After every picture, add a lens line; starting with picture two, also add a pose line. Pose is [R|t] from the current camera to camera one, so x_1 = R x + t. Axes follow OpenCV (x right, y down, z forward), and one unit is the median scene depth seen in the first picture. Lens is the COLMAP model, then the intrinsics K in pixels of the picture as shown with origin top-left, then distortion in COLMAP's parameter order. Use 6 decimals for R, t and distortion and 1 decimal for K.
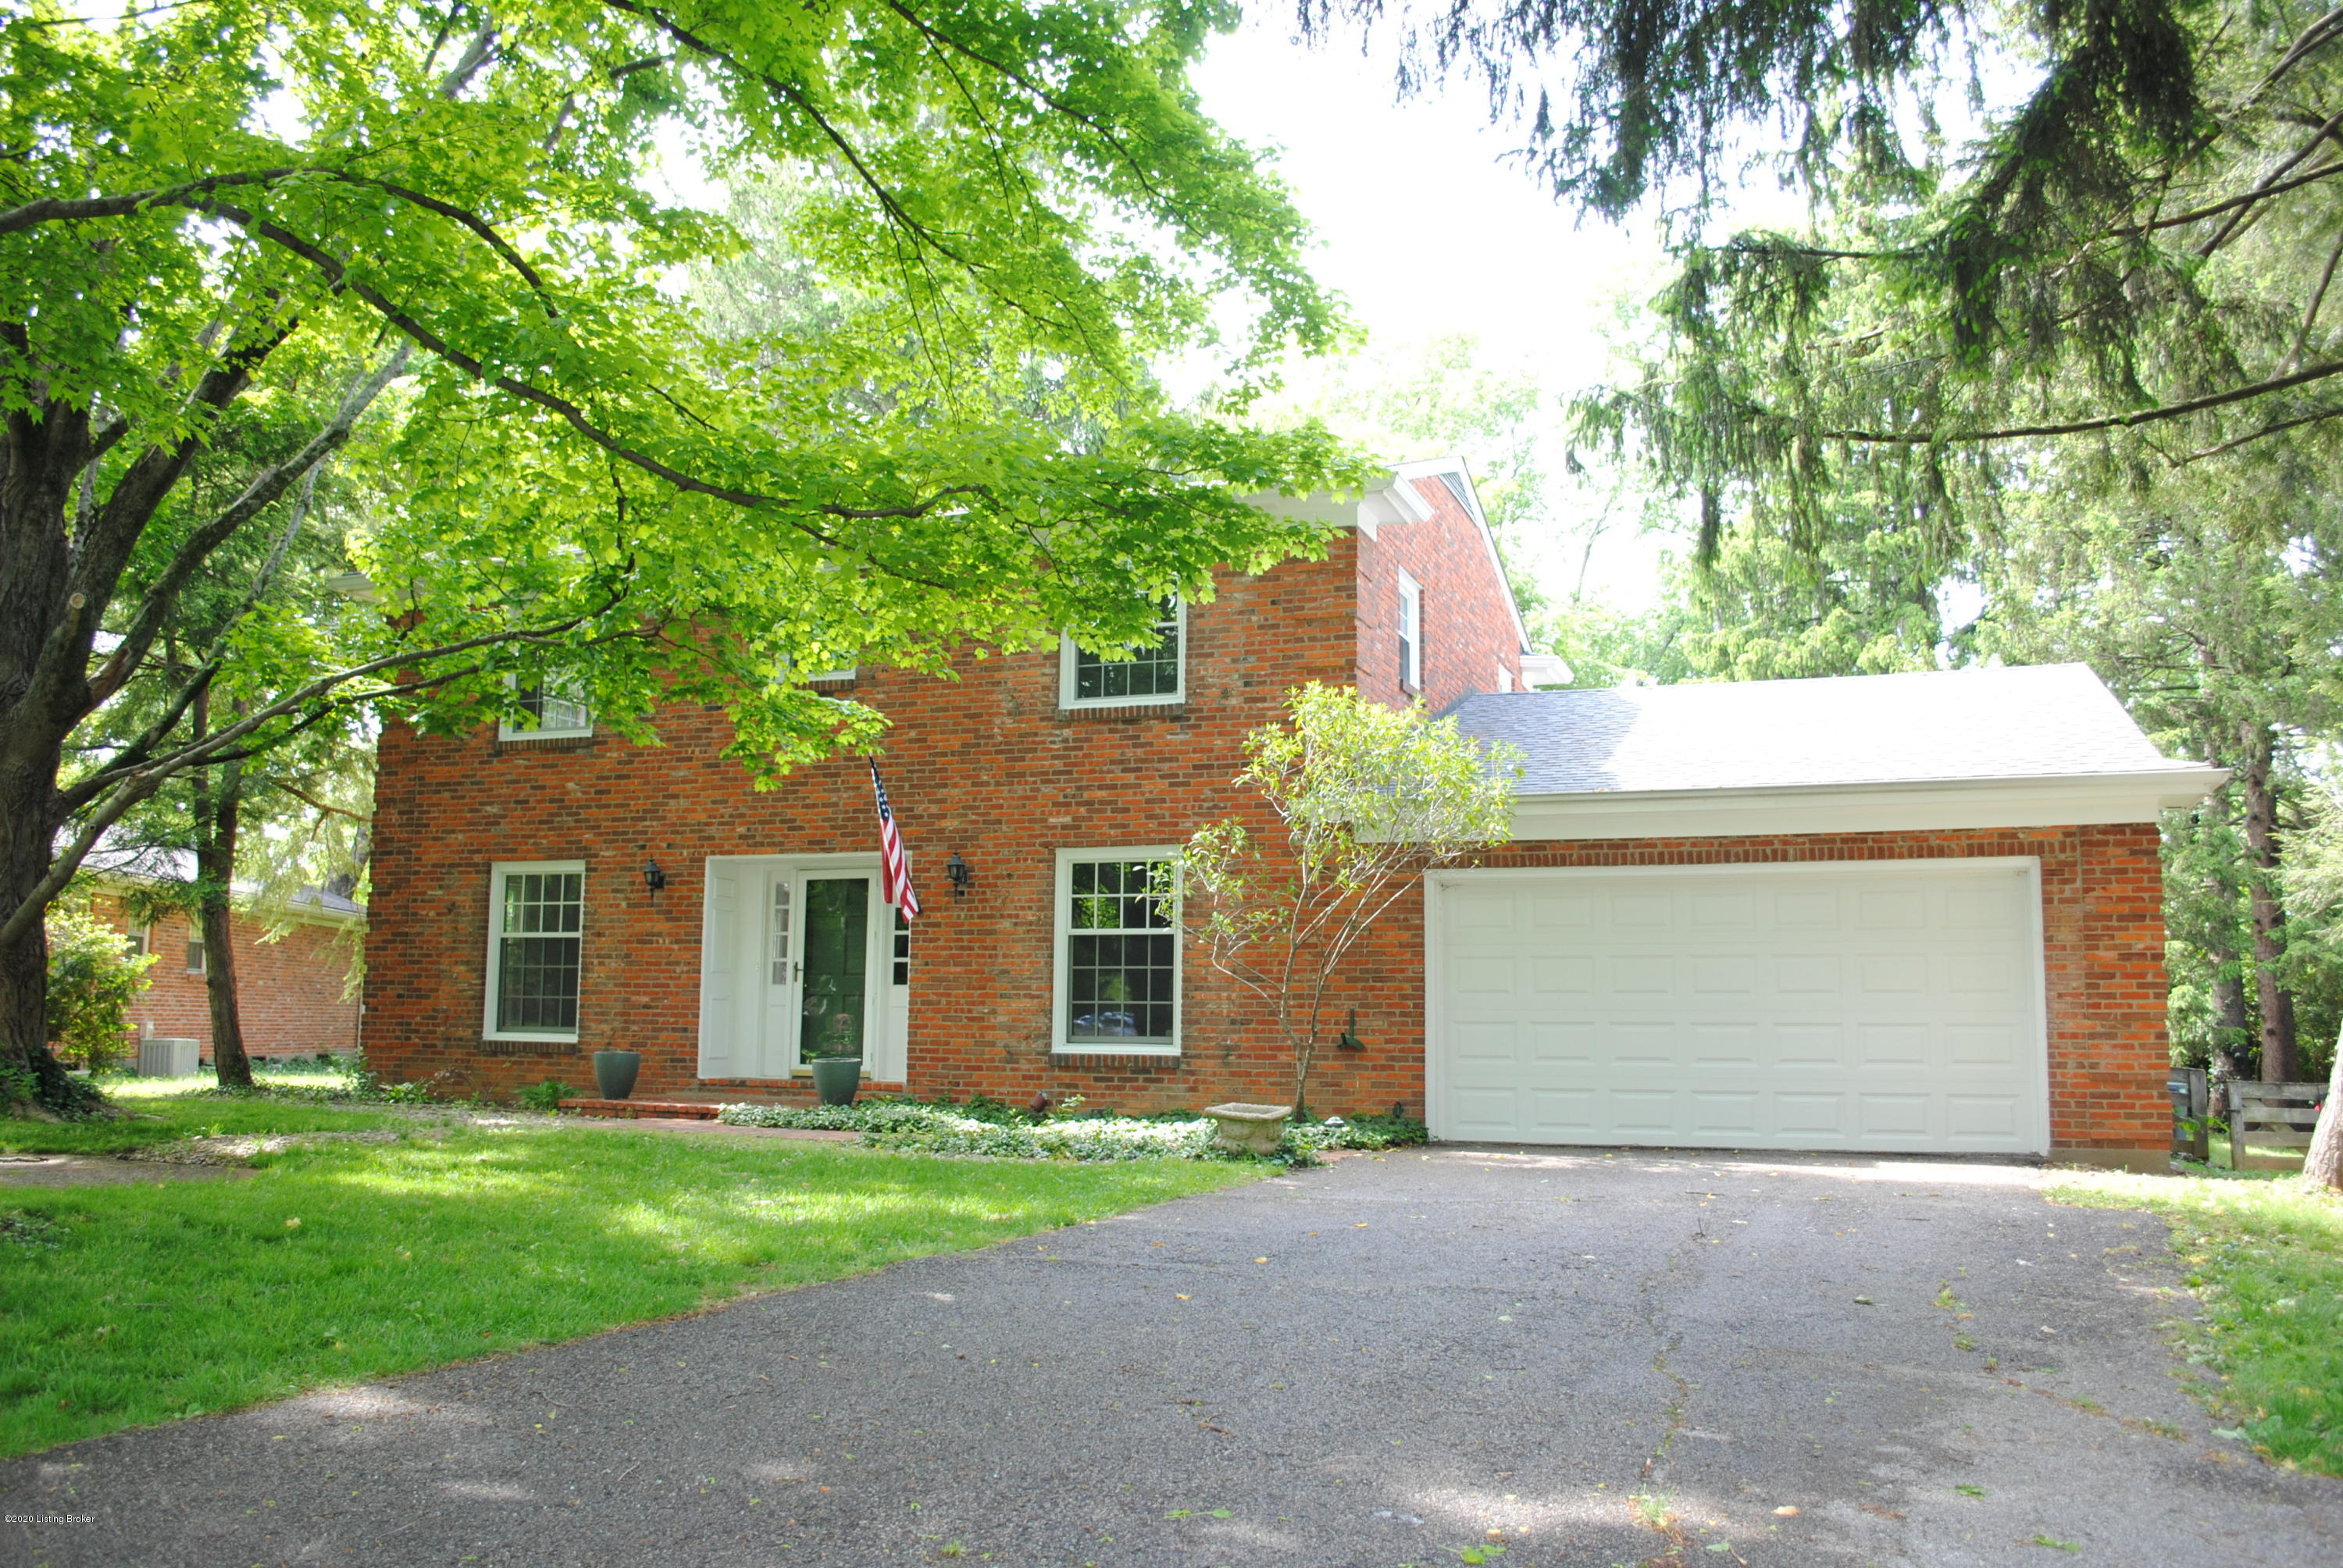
lens RADIAL K [[1852.9, 0, 1174.4], [0, 1852.9, 784.9], [0, 0, 1]] dist [-0.080866, 0.010319]
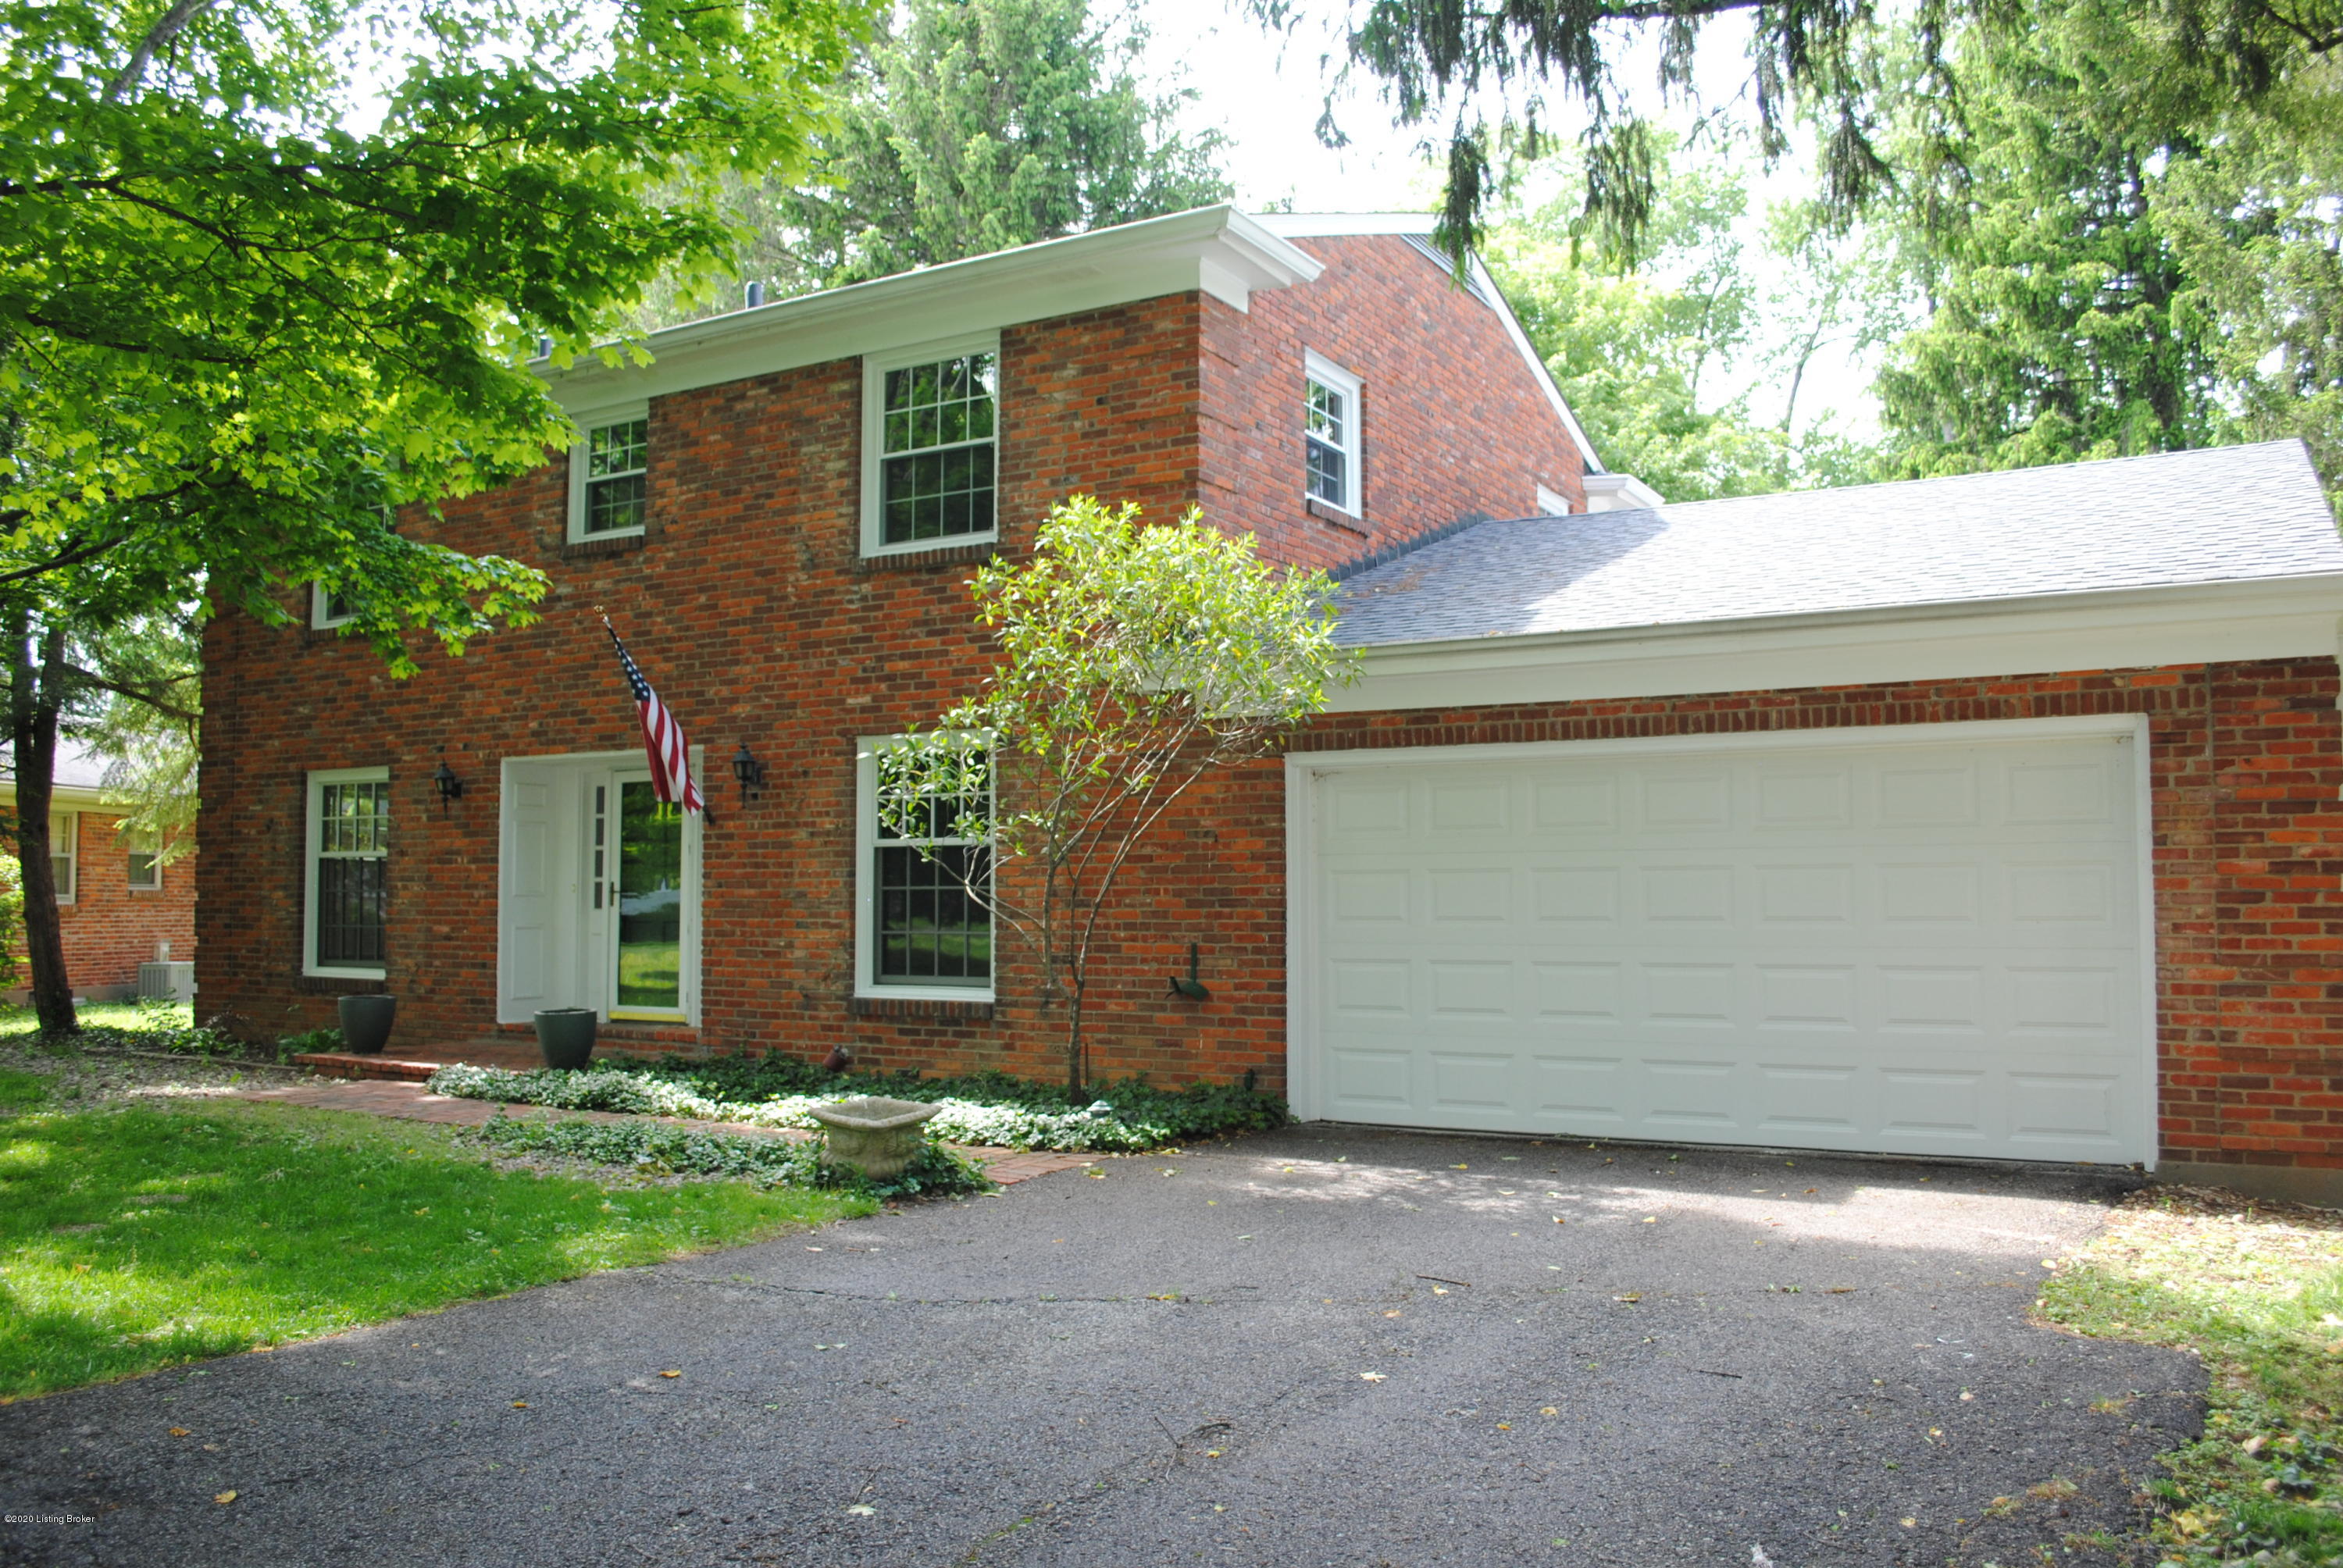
lens RADIAL K [[1852.9, 0, 1168.8], [0, 1852.9, 784.4], [0, 0, 1]] dist [-0.080866, 0.010319]
pose [[0.986481, -0.023686, -0.162157, 0.205984], [0.034185, 0.997474, 0.062268, 0.010929], [0.160272, -0.066970, 0.984798, 0.268479]]
